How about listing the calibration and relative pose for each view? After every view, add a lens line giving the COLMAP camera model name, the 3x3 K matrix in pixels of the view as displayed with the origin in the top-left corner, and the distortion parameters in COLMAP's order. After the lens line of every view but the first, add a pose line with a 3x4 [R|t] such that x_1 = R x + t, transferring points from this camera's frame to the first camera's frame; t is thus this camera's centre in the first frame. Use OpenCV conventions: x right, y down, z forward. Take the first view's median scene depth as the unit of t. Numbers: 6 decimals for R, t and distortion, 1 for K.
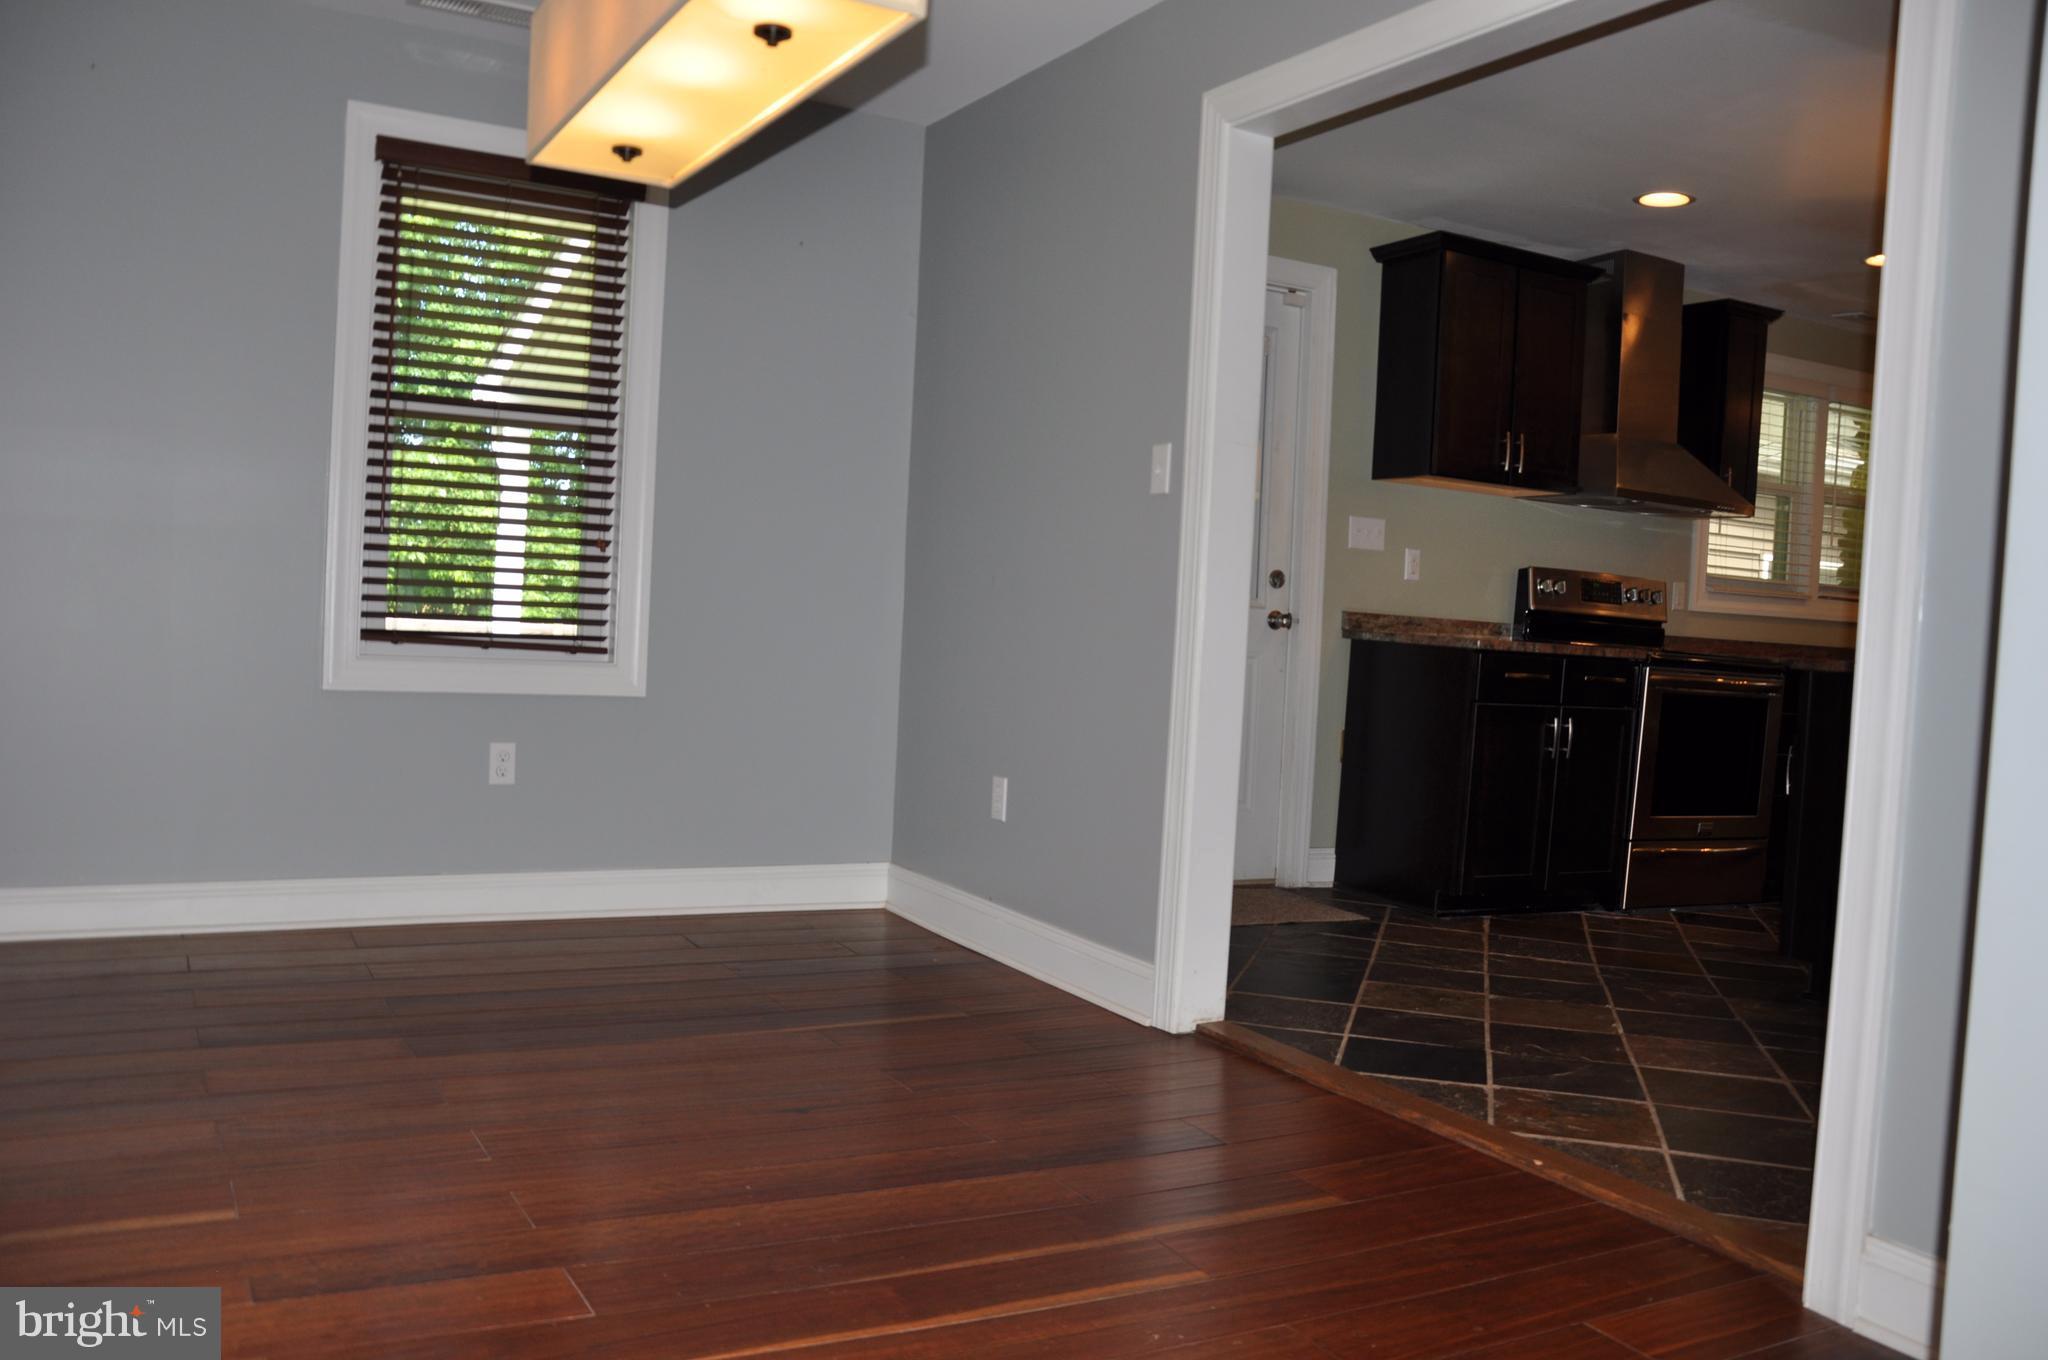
lens RADIAL K [[1652.6, 0, 1040.6], [0, 1652.6, 675.0], [0, 0, 1]] dist [-0.131733, 0.138681]
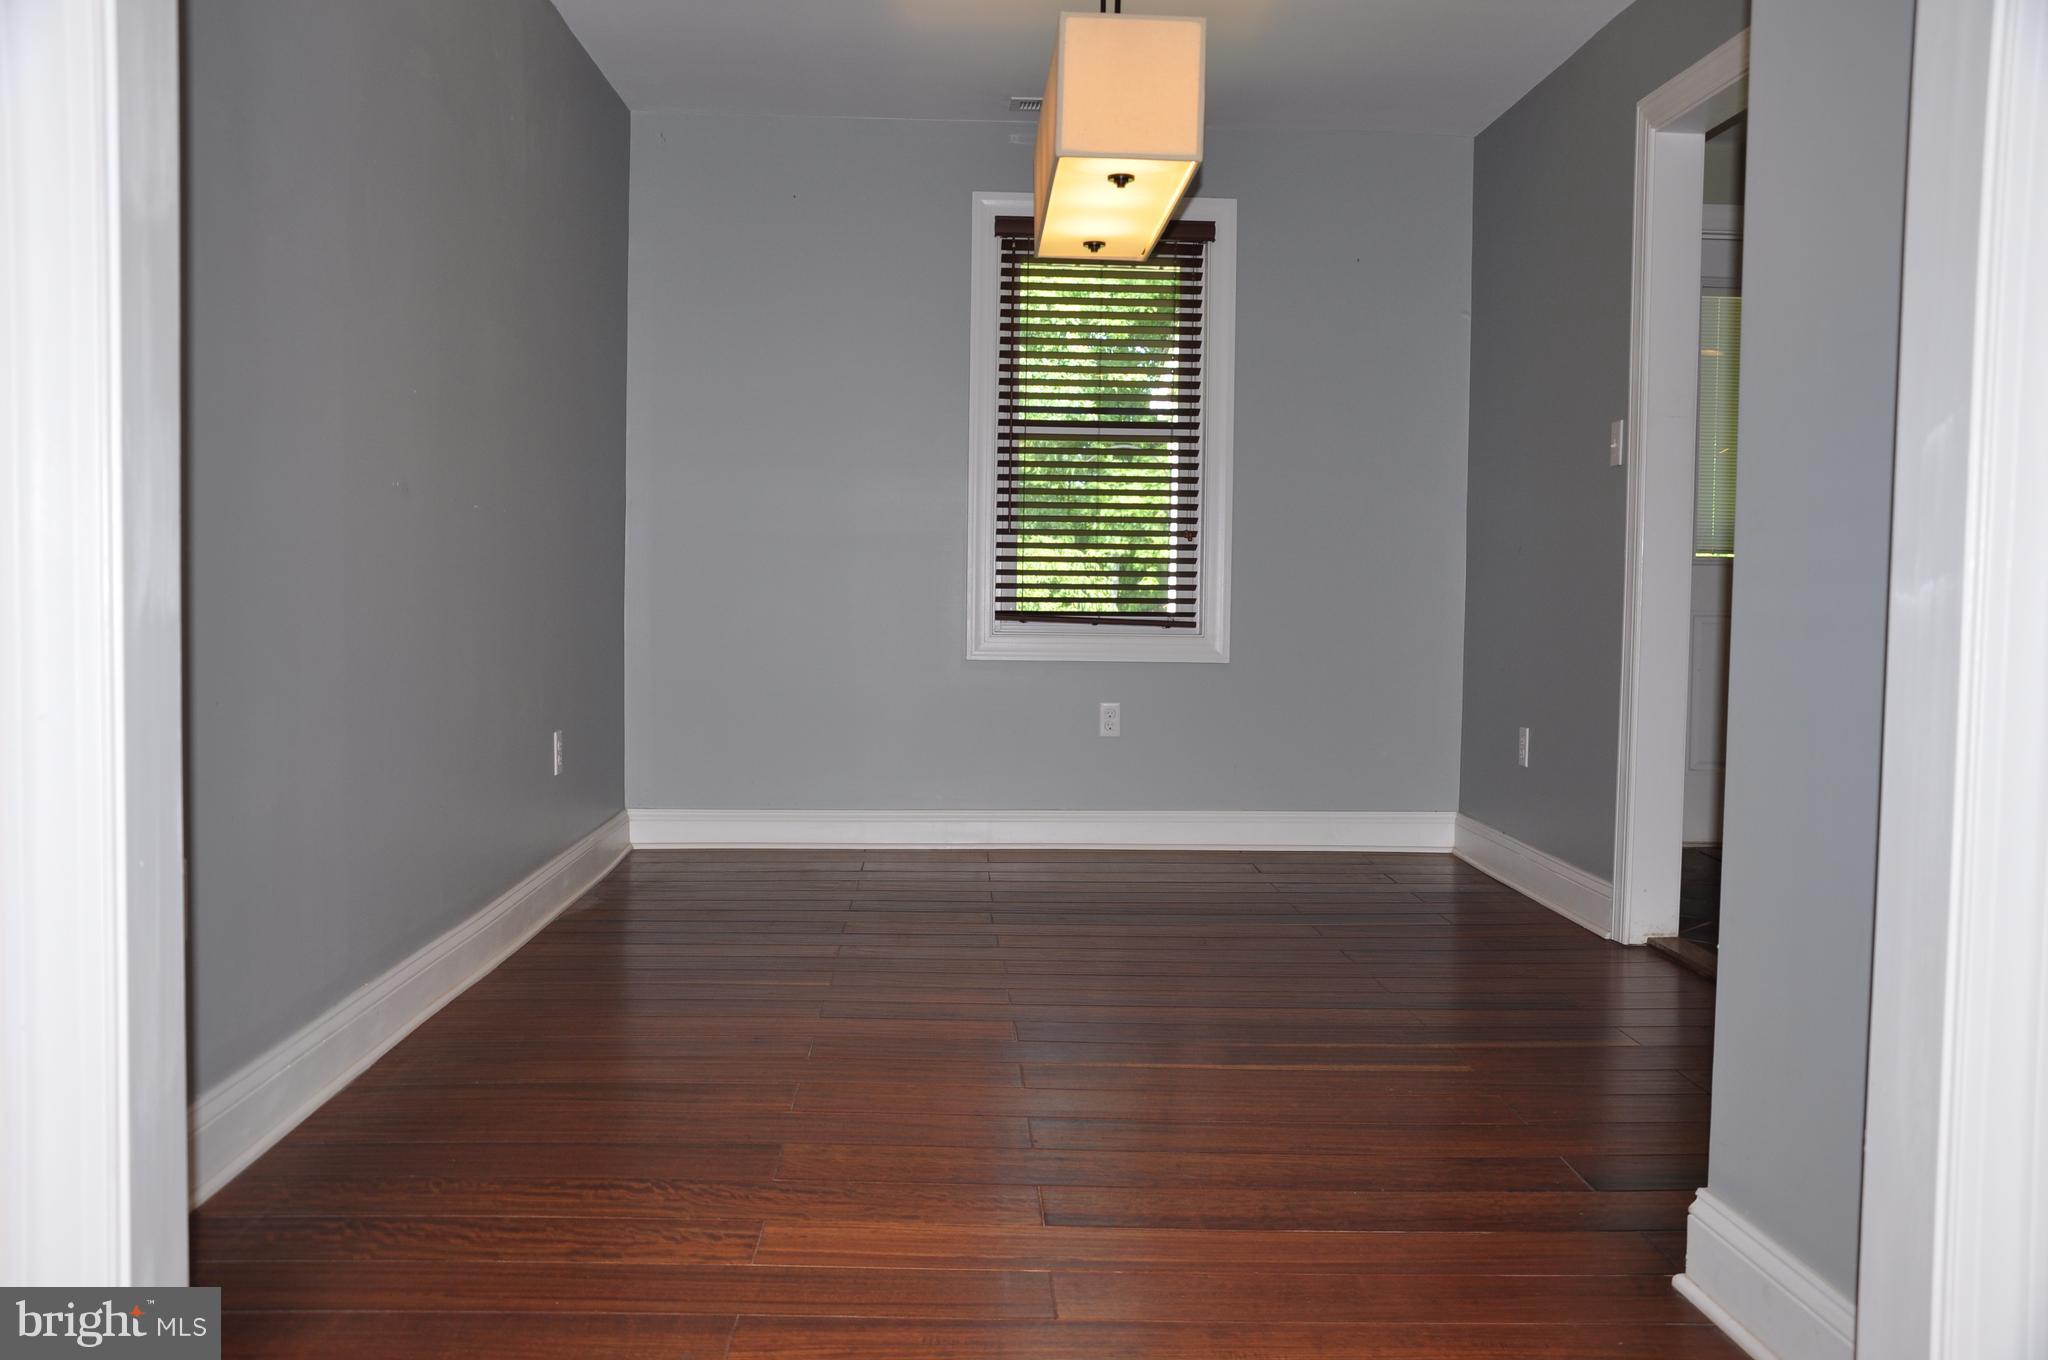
lens RADIAL K [[1652.6, 0, 1040.6], [0, 1652.6, 675.0], [0, 0, 1]] dist [-0.131733, 0.138681]
pose [[0.908213, -0.014154, -0.418269, 0.141447], [0.017125, 0.999848, 0.003351, 0.016979], [0.418158, -0.010206, 0.908317, -0.139734]]
